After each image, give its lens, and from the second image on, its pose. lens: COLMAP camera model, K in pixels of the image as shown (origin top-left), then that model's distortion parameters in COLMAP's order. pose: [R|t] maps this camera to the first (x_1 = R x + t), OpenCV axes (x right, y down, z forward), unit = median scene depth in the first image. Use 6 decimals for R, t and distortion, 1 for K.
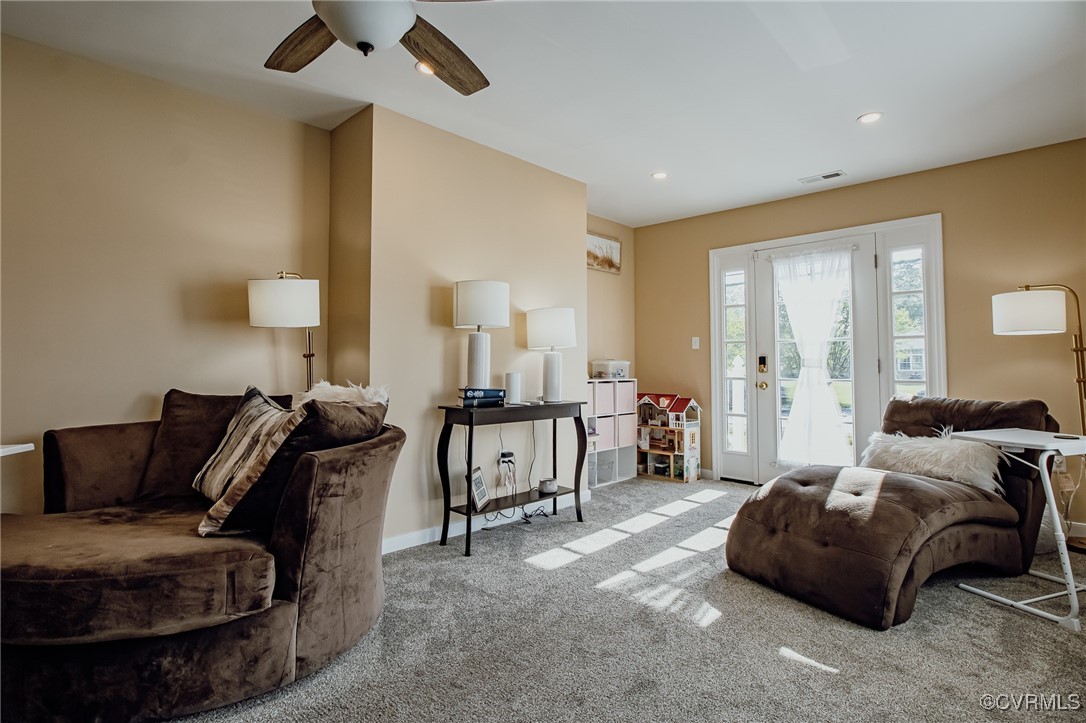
lens RADIAL K [[531.4, 0, 519.8], [0, 531.4, 355.7], [0, 0, 1]] dist [-0.005916, -0.011214]
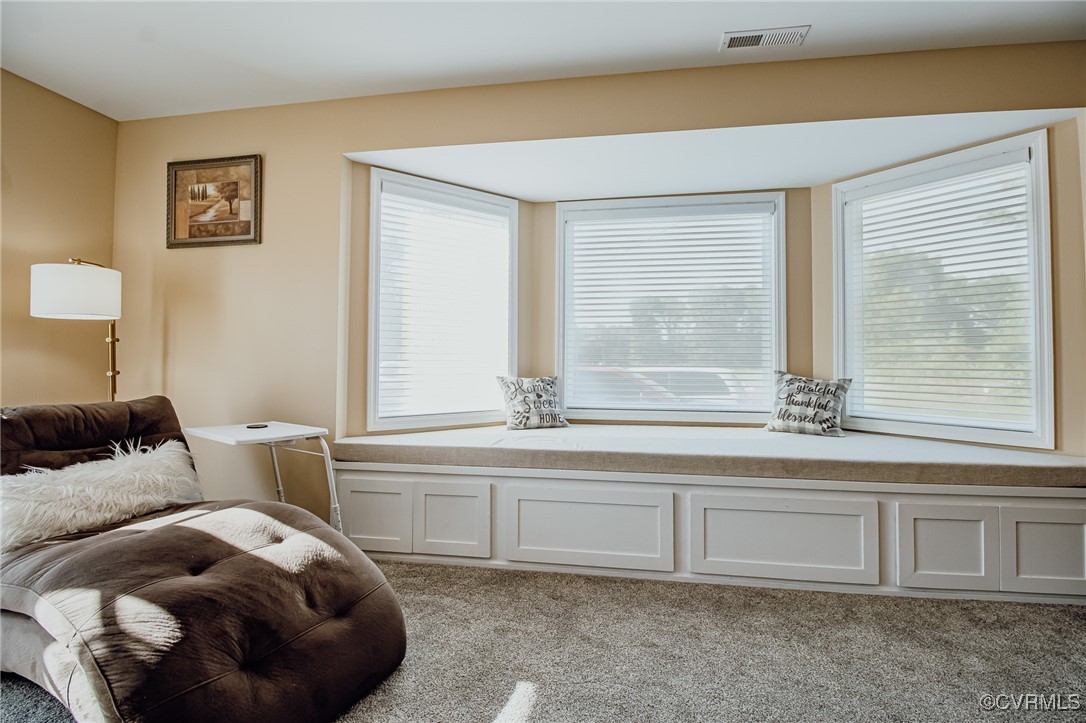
lens RADIAL K [[508.2, 0, 543.8], [0, 508.2, 353.7], [0, 0, 1]] dist [-0.012493, -0.004988]
pose [[-0.598229, 0.007740, 0.801288, -0.096026], [-0.020226, 0.999489, -0.024756, 0.018849], [-0.801070, -0.031017, -0.597767, 0.930514]]
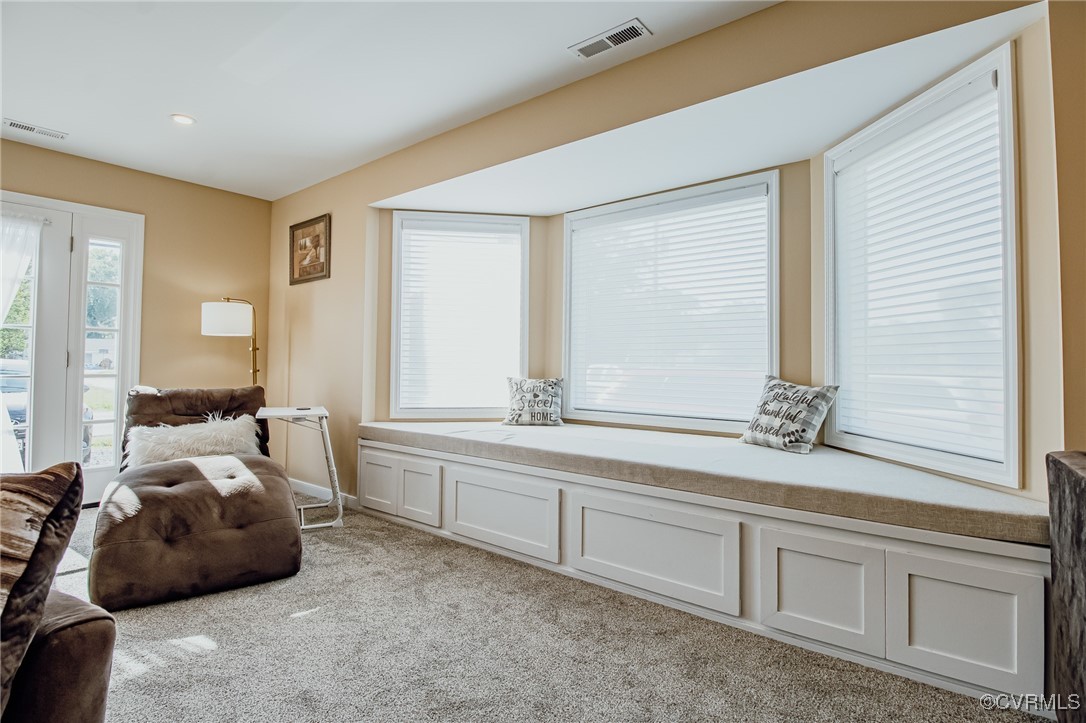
lens RADIAL K [[525.4, 0, 549.5], [0, 525.4, 355.9], [0, 0, 1]] dist [-0.008673, -0.009005]
pose [[-0.147087, 0.012035, 0.989050, -0.443050], [-0.026160, 0.999529, -0.016053, 0.008240], [-0.988778, -0.028234, -0.146703, 0.424316]]
